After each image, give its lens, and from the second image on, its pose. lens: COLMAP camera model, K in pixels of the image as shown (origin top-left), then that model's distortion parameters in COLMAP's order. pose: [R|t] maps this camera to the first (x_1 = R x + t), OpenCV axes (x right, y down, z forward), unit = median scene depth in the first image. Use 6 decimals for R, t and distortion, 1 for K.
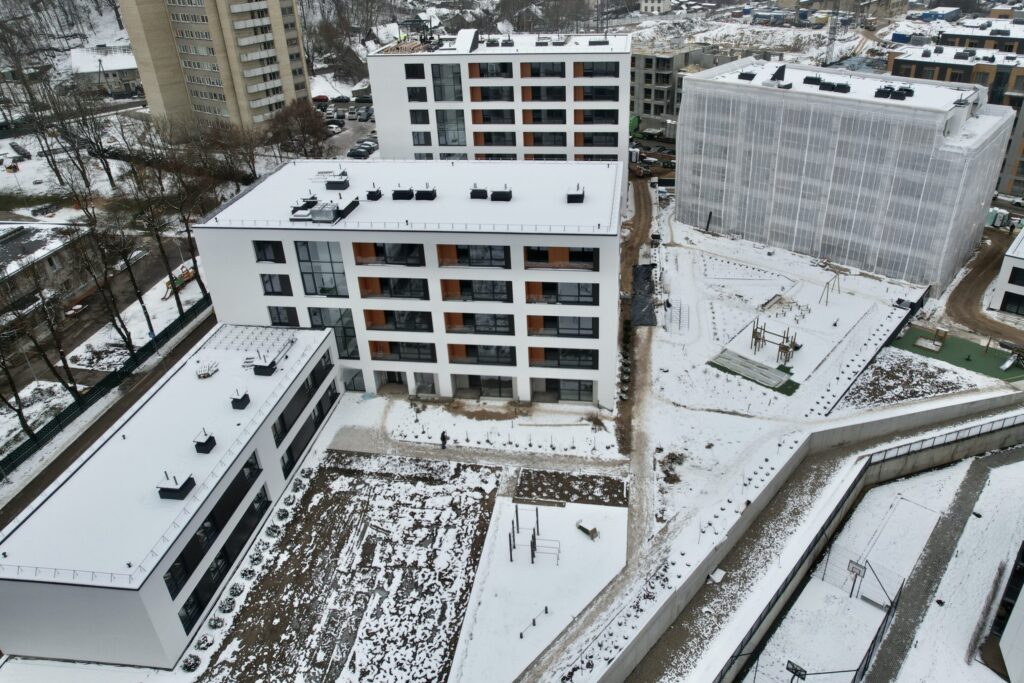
lens RADIAL K [[728.6, 0, 563.7], [0, 728.6, 312.2], [0, 0, 1]] dist [-0.027856, -0.008047]
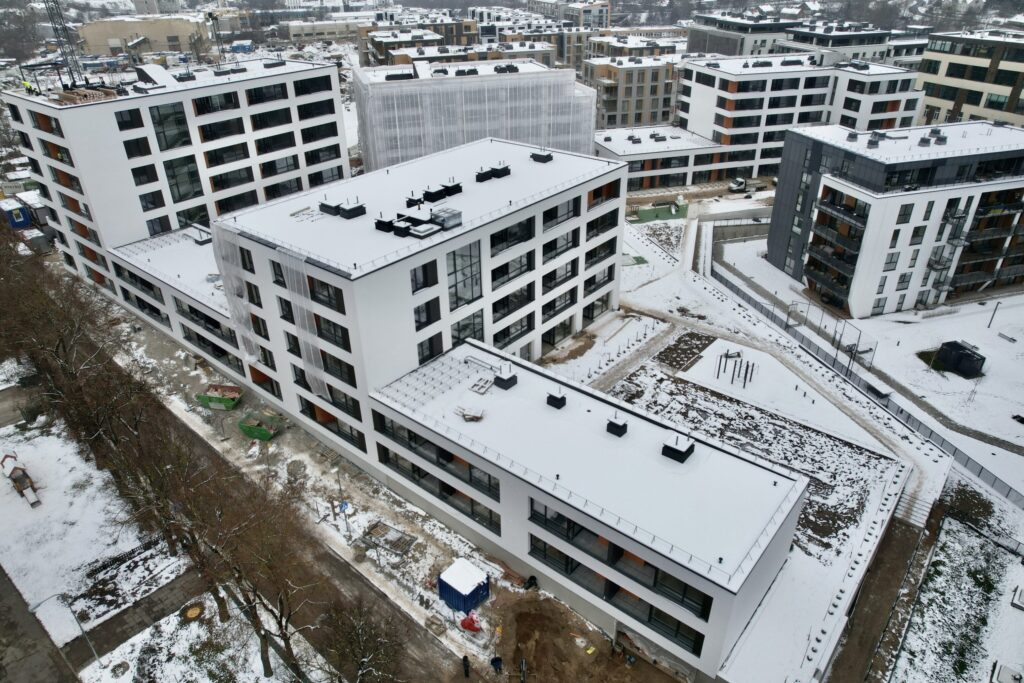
lens RADIAL K [[673.0, 0, 510.6], [0, 673.0, 336.9], [0, 0, 1]] dist [-0.029382, 0.022227]
pose [[0.552520, -0.404766, 0.728619, -0.713722], [0.403641, 0.894763, 0.190977, -0.097527], [-0.729243, 0.188582, 0.657755, 0.279131]]
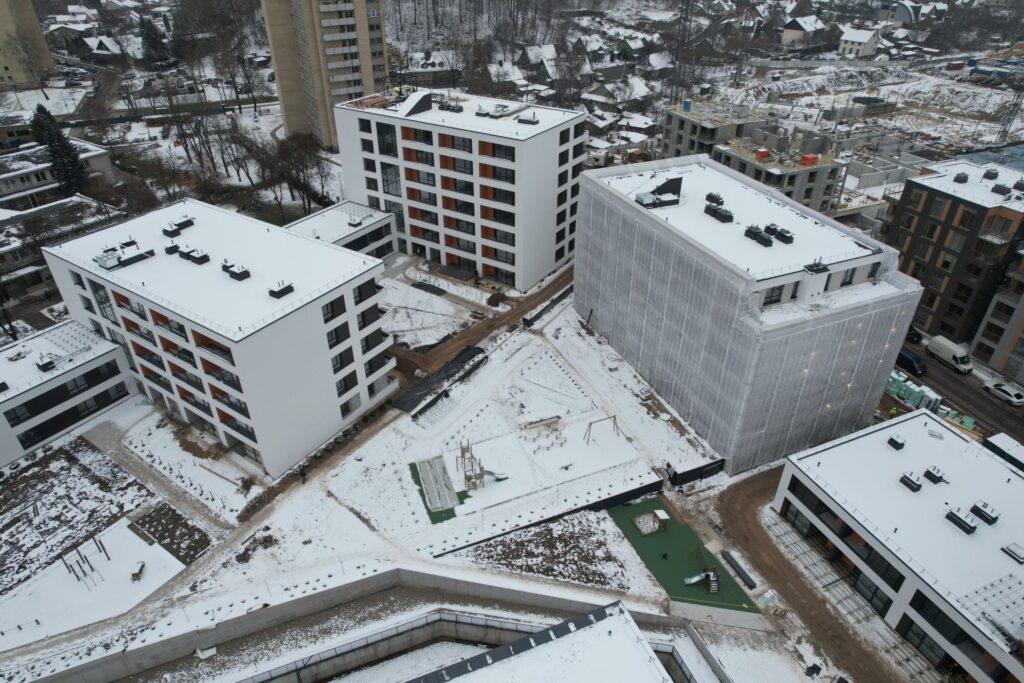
lens RADIAL K [[673.0, 0, 517.7], [0, 673.0, 346.0], [0, 0, 1]] dist [-0.029382, 0.022227]
pose [[0.884810, 0.269139, -0.380362, 0.576728], [-0.234948, 0.962642, 0.134609, -0.230226], [0.402381, -0.029738, 0.914989, 0.149629]]
